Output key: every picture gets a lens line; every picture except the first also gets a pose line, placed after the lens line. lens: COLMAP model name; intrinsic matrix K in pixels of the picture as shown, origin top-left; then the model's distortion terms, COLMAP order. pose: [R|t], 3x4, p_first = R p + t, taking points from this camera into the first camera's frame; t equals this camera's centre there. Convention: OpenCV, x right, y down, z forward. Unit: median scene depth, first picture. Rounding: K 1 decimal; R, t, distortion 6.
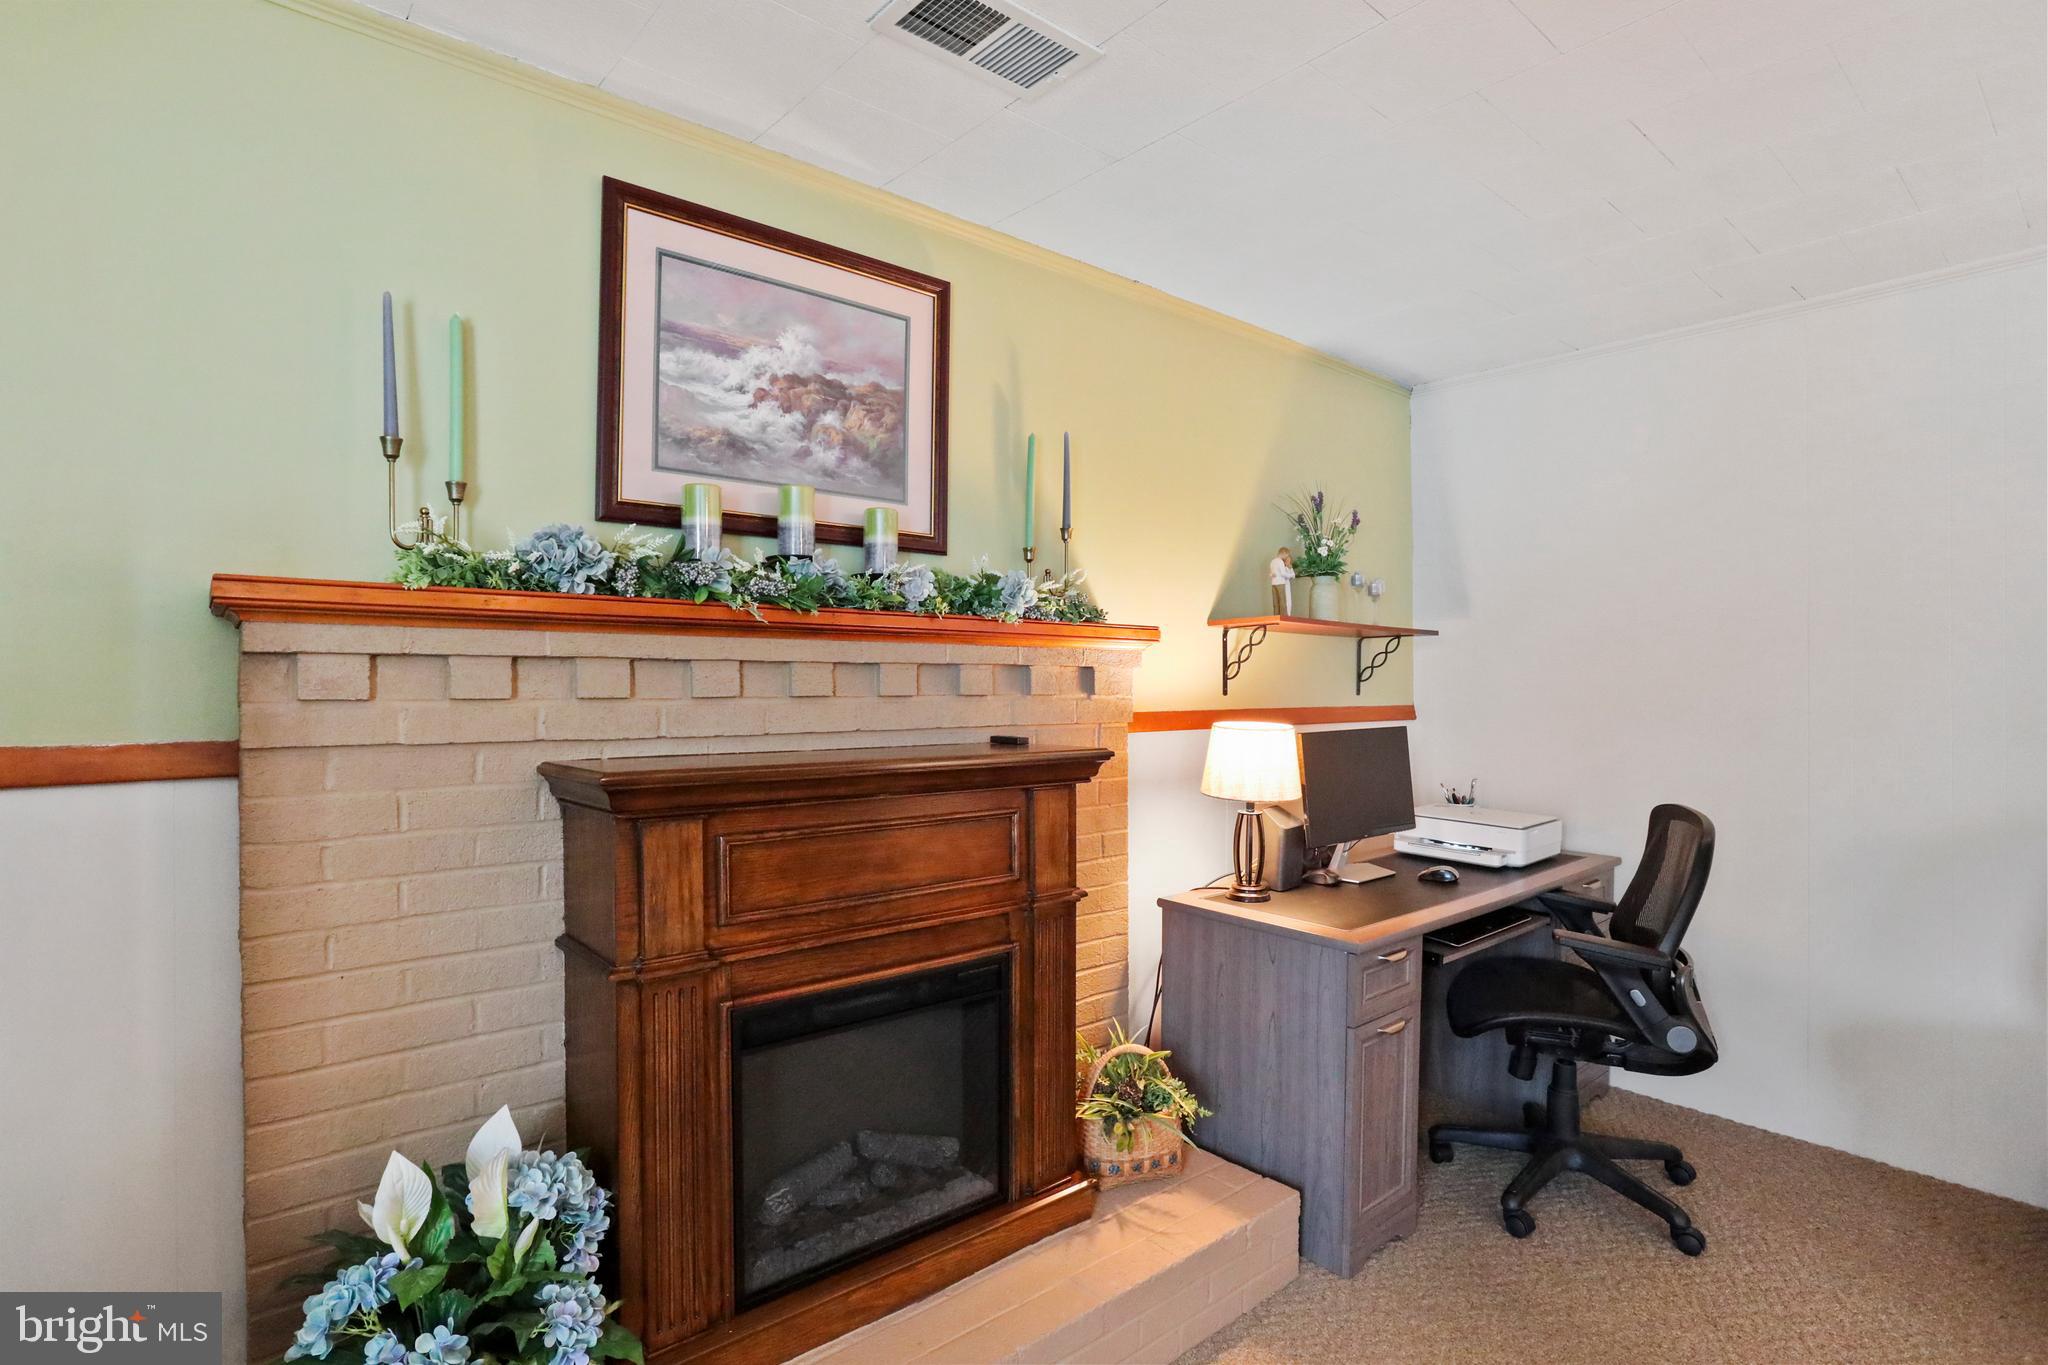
lens RADIAL K [[1034.0, 0, 1016.6], [0, 1034.0, 680.9], [0, 0, 1]] dist [-0.037093, -0.000475]
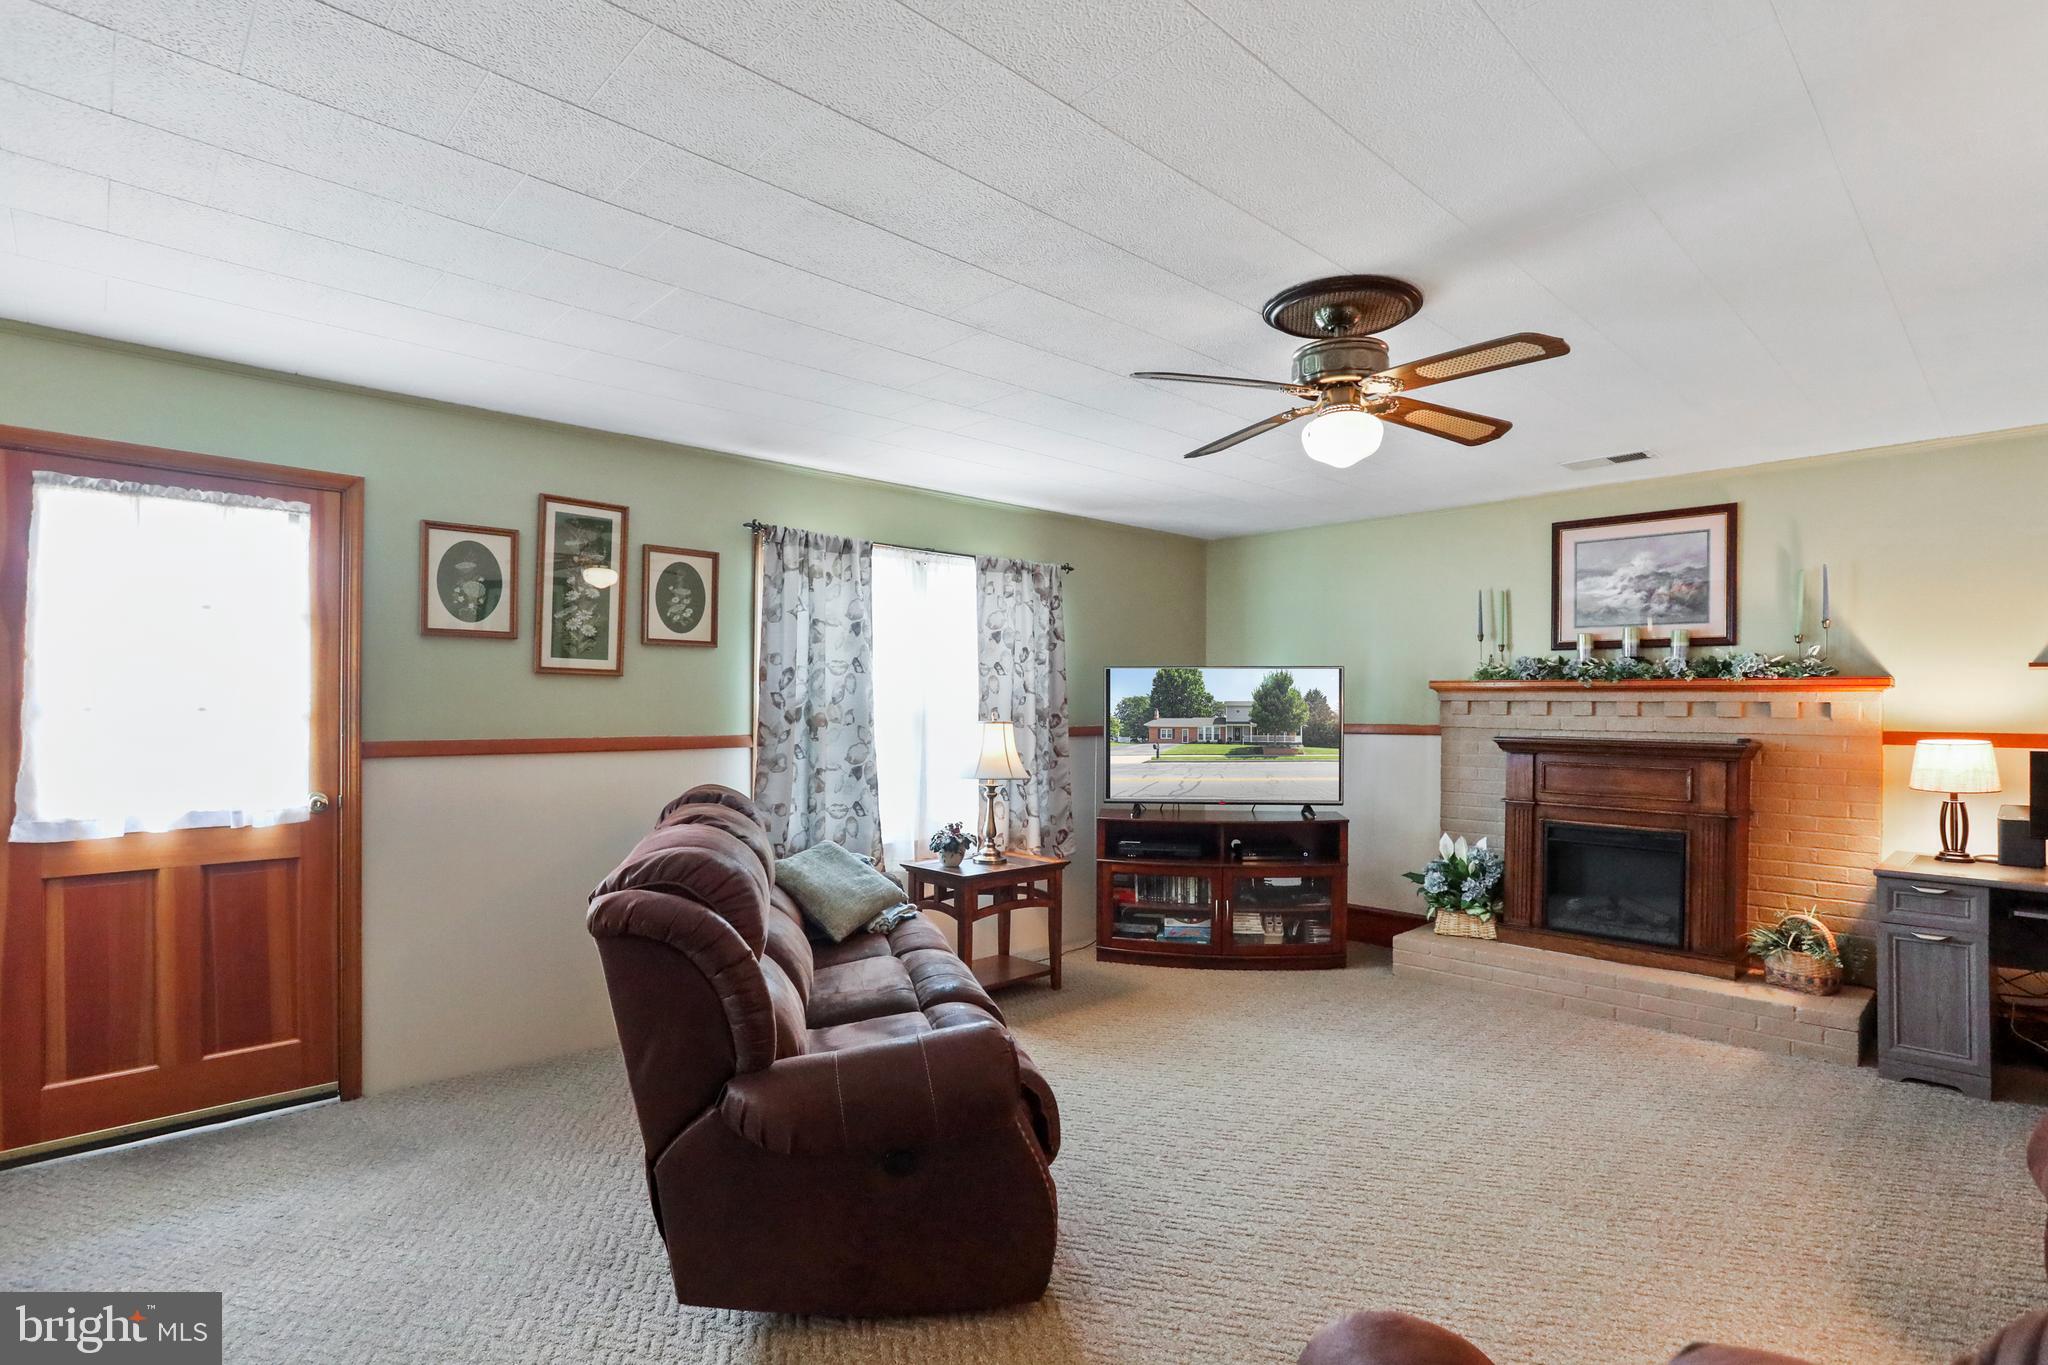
lens RADIAL K [[991.2, 0, 1035.7], [0, 991.2, 695.5], [0, 0, 1]] dist [-0.023213, 0.006877]
pose [[0.053691, -0.009110, -0.998516, 1.923903], [-0.005314, 0.999942, -0.009409, -0.003335], [0.998543, 0.005812, 0.053639, -0.463011]]
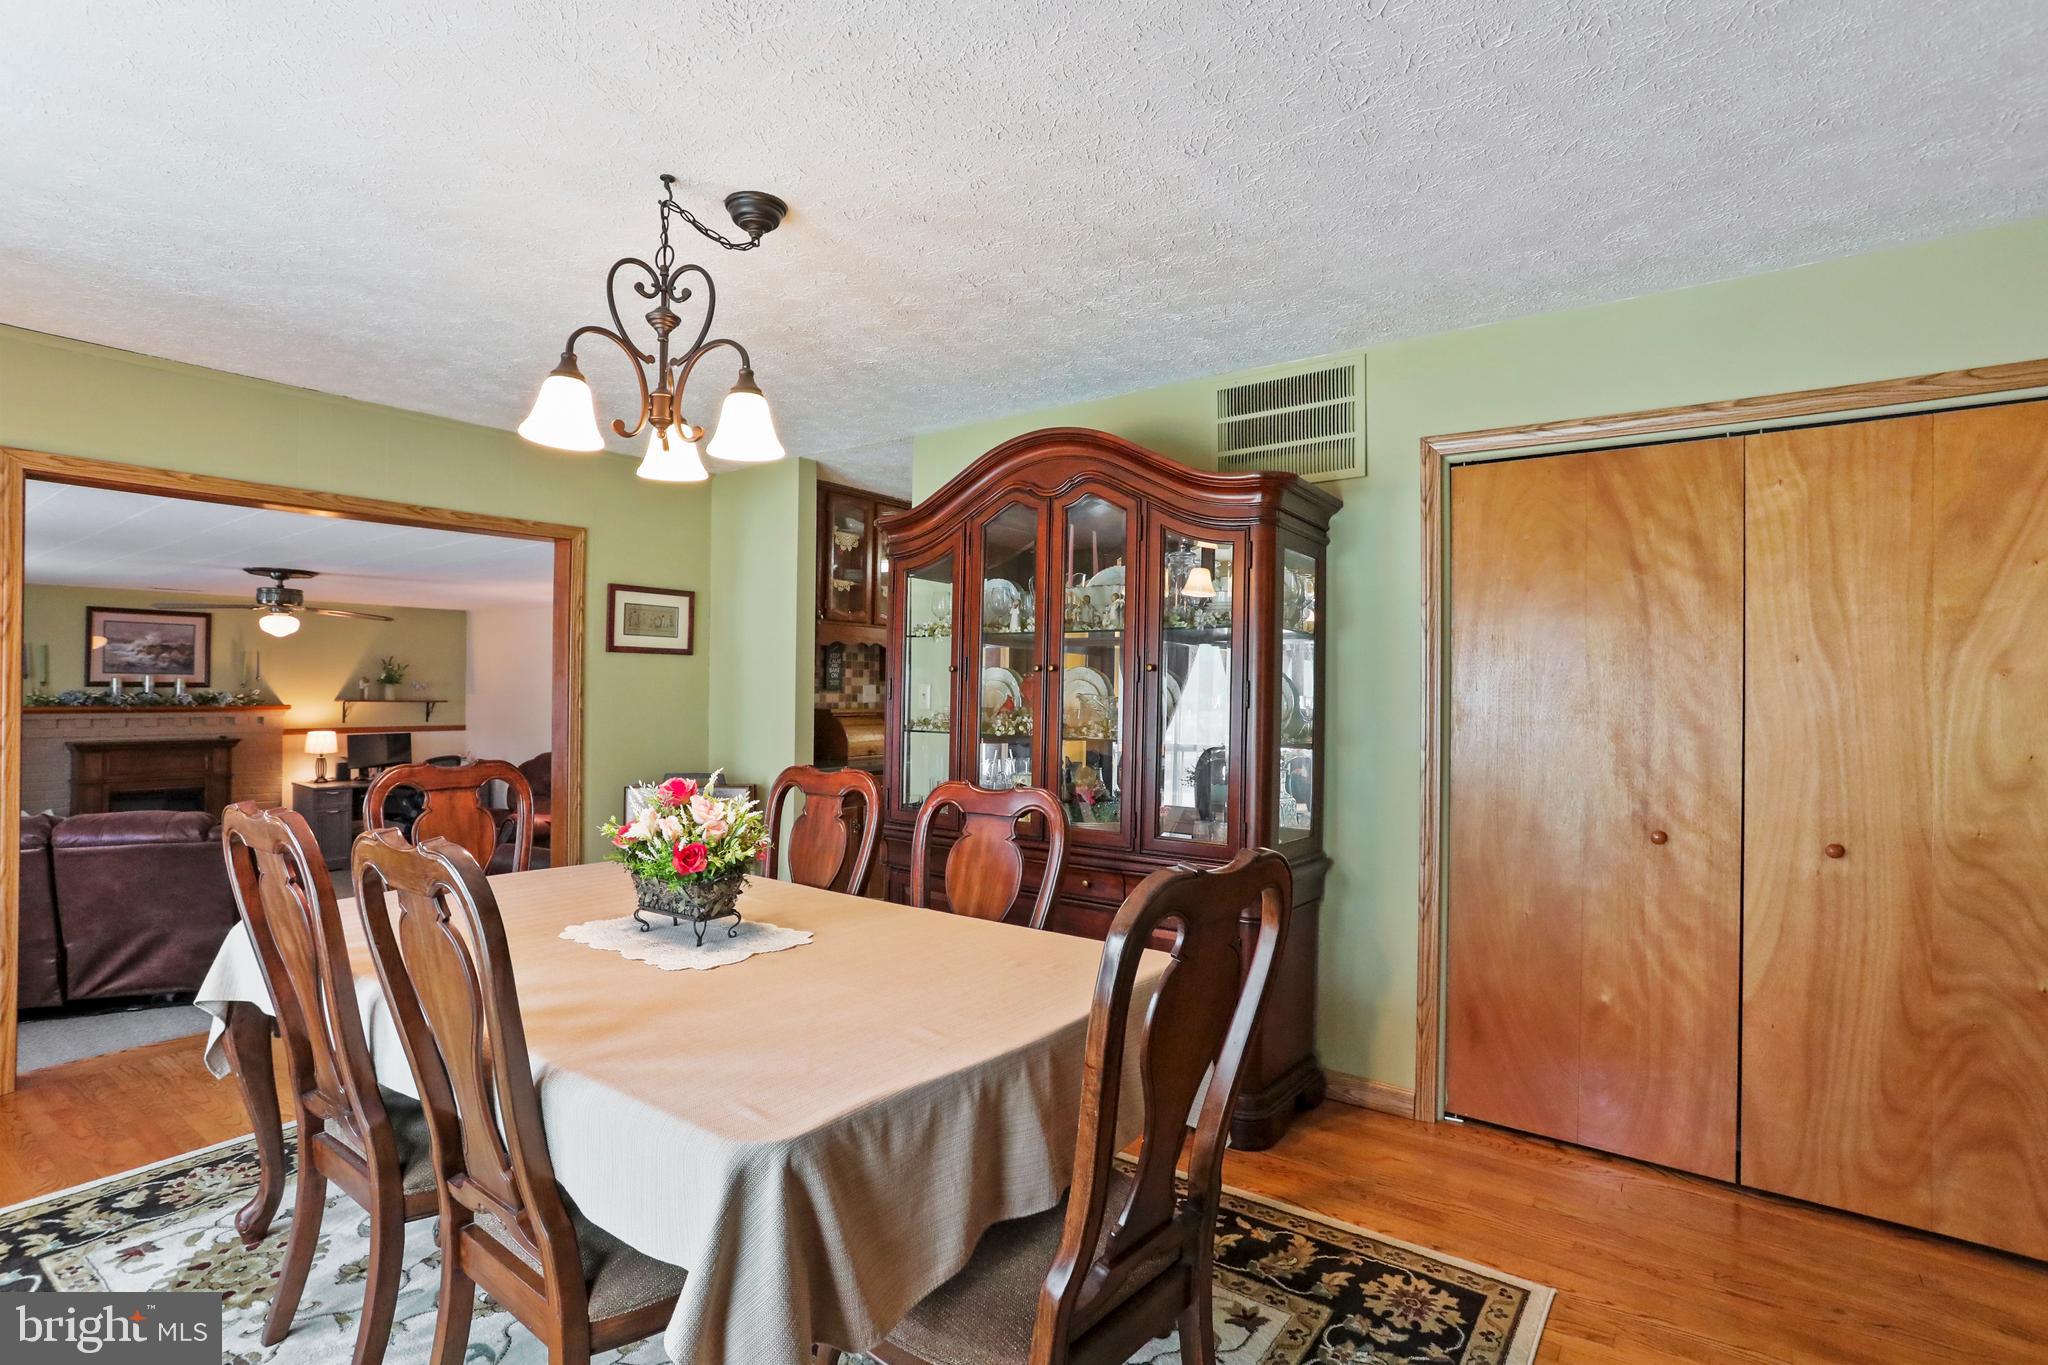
lens RADIAL K [[991.2, 0, 1039.6], [0, 991.2, 677.8], [0, 0, 1]] dist [-0.023213, 0.006877]
pose [[0.971130, 0.007838, 0.238422, 2.253373], [-0.005858, 0.999942, -0.009013, -0.160768], [-0.238479, 0.007356, 0.971120, -3.534624]]
